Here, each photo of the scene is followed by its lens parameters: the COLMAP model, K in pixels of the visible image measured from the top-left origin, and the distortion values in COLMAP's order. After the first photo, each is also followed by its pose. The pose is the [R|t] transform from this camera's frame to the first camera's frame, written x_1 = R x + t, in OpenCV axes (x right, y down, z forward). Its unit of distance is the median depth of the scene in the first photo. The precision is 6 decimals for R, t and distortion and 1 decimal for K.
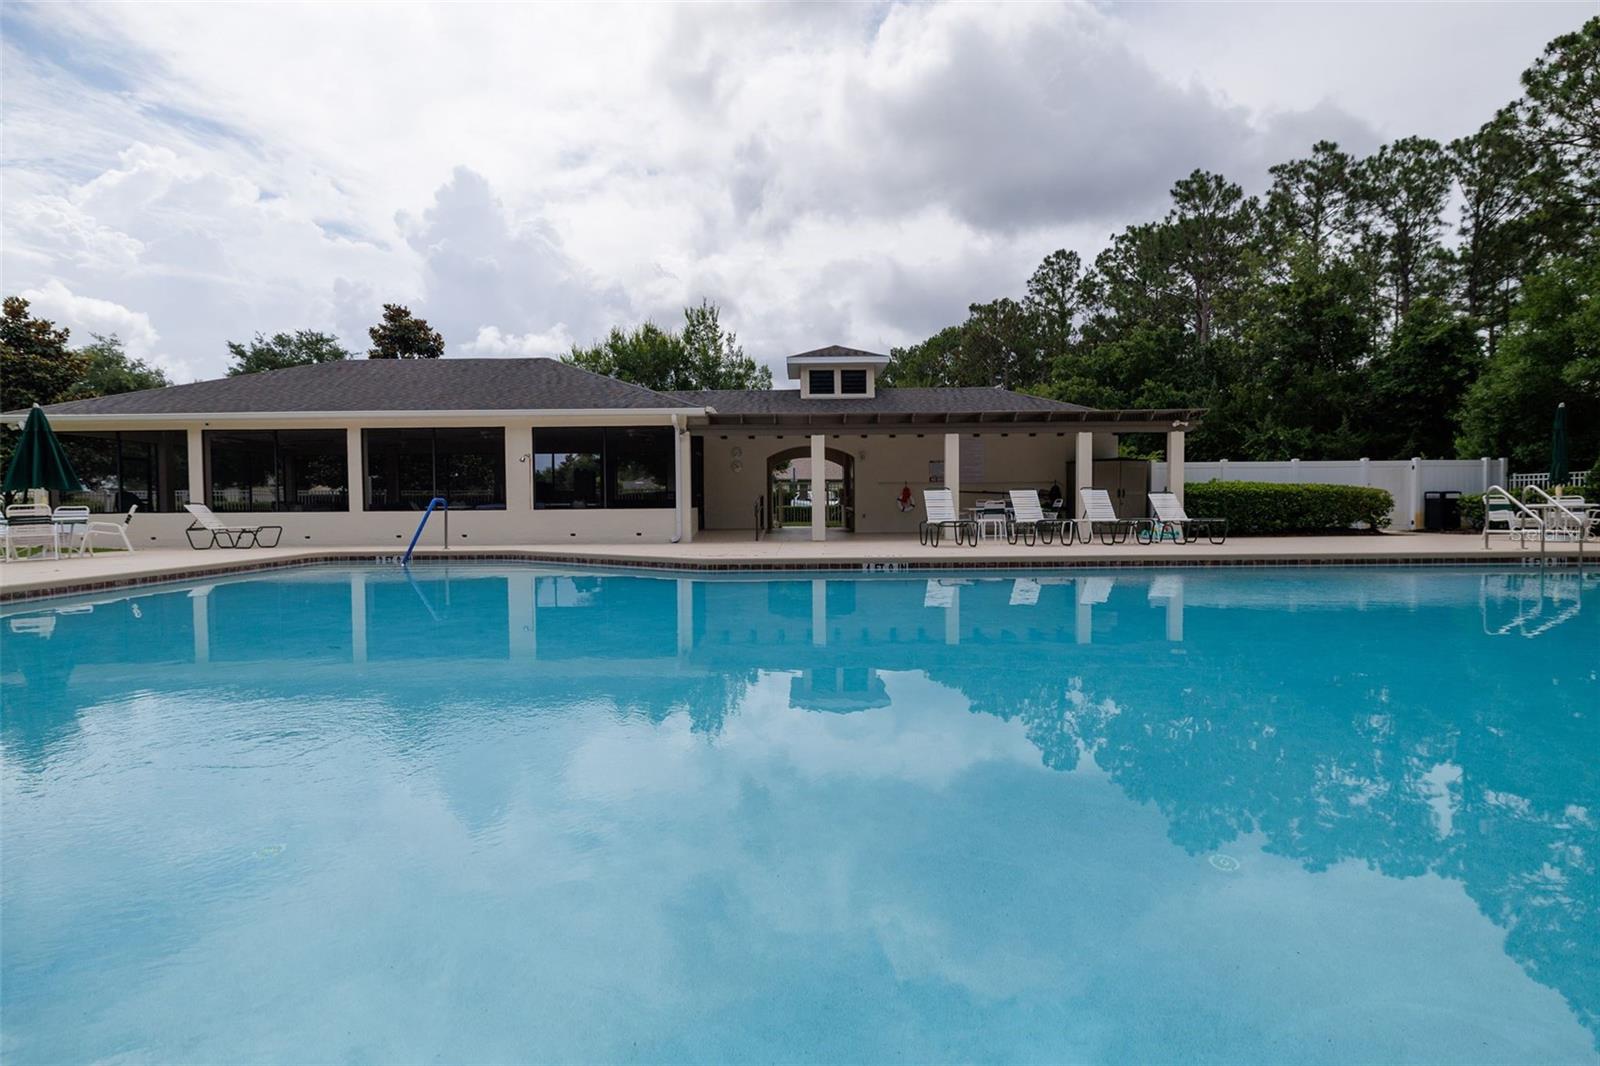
lens RADIAL K [[812.1, 0, 800.0], [0, 812.1, 533.0], [0, 0, 1]] dist [0.025245, 0.000495]
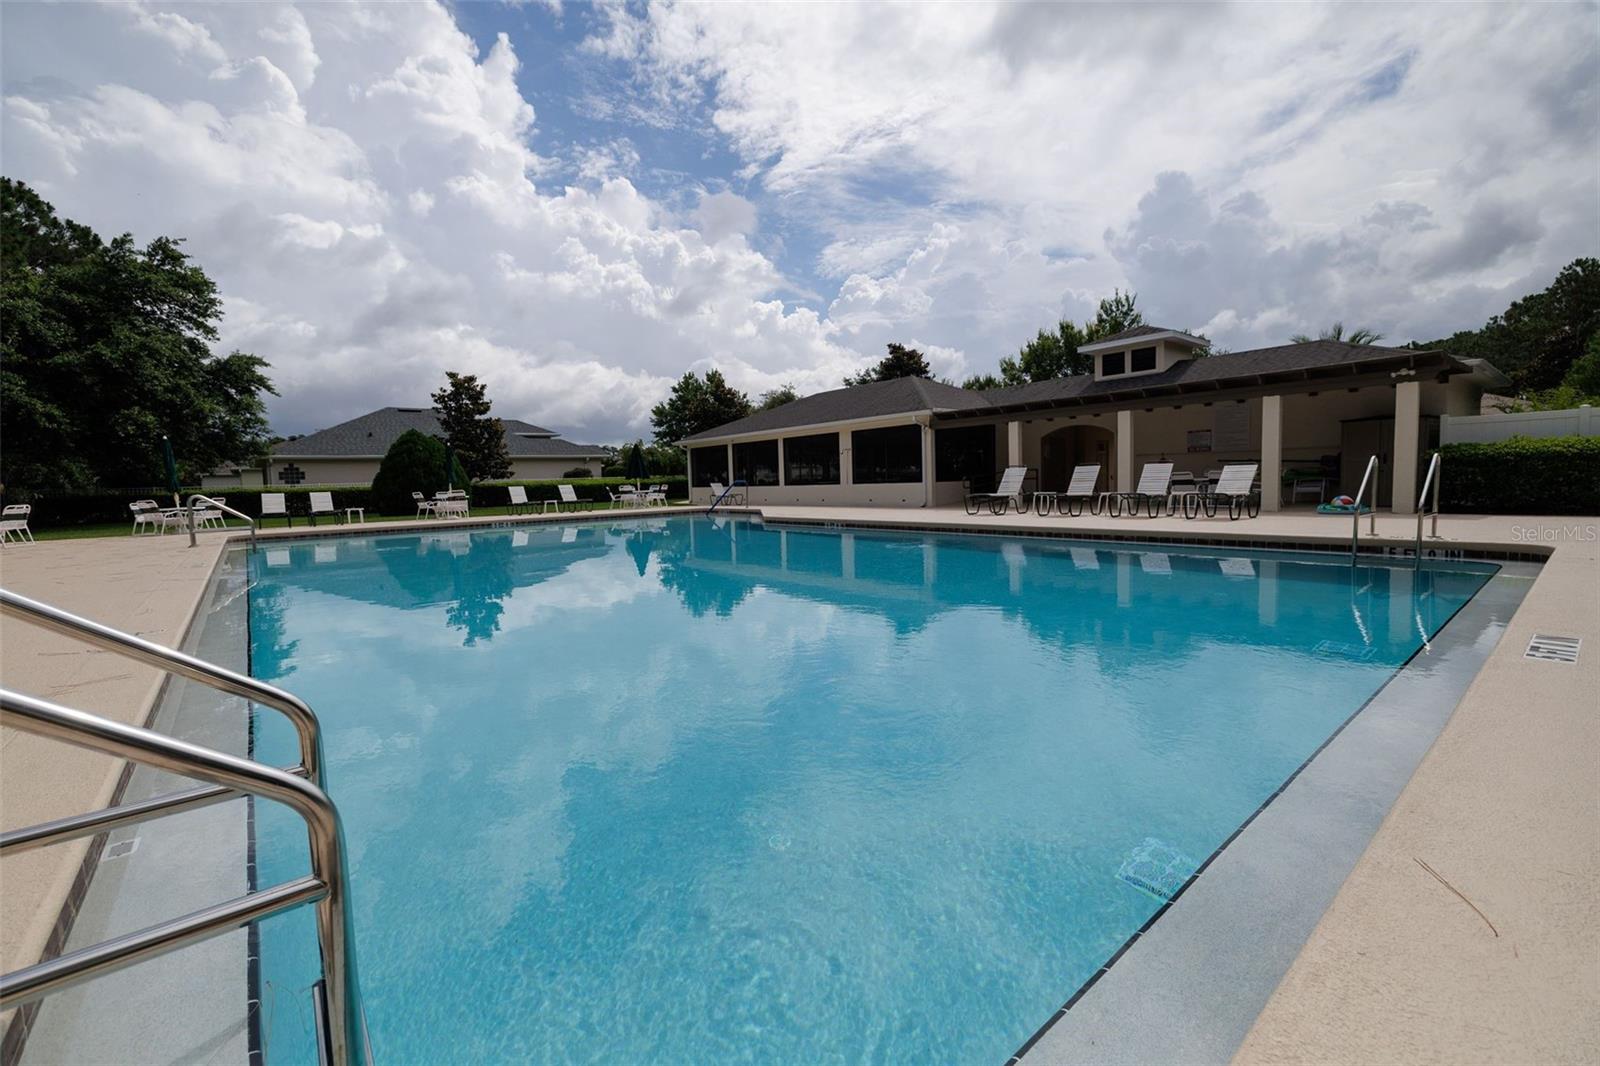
lens RADIAL K [[679.7, 0, 800.0], [0, 679.7, 533.0], [0, 0, 1]] dist [-0.000529, 0.000000]
pose [[0.635780, 0.046970, -0.770440, 0.520410], [-0.000106, 0.998152, 0.060766, -0.012088], [0.771870, -0.038552, 0.634610, 0.072209]]
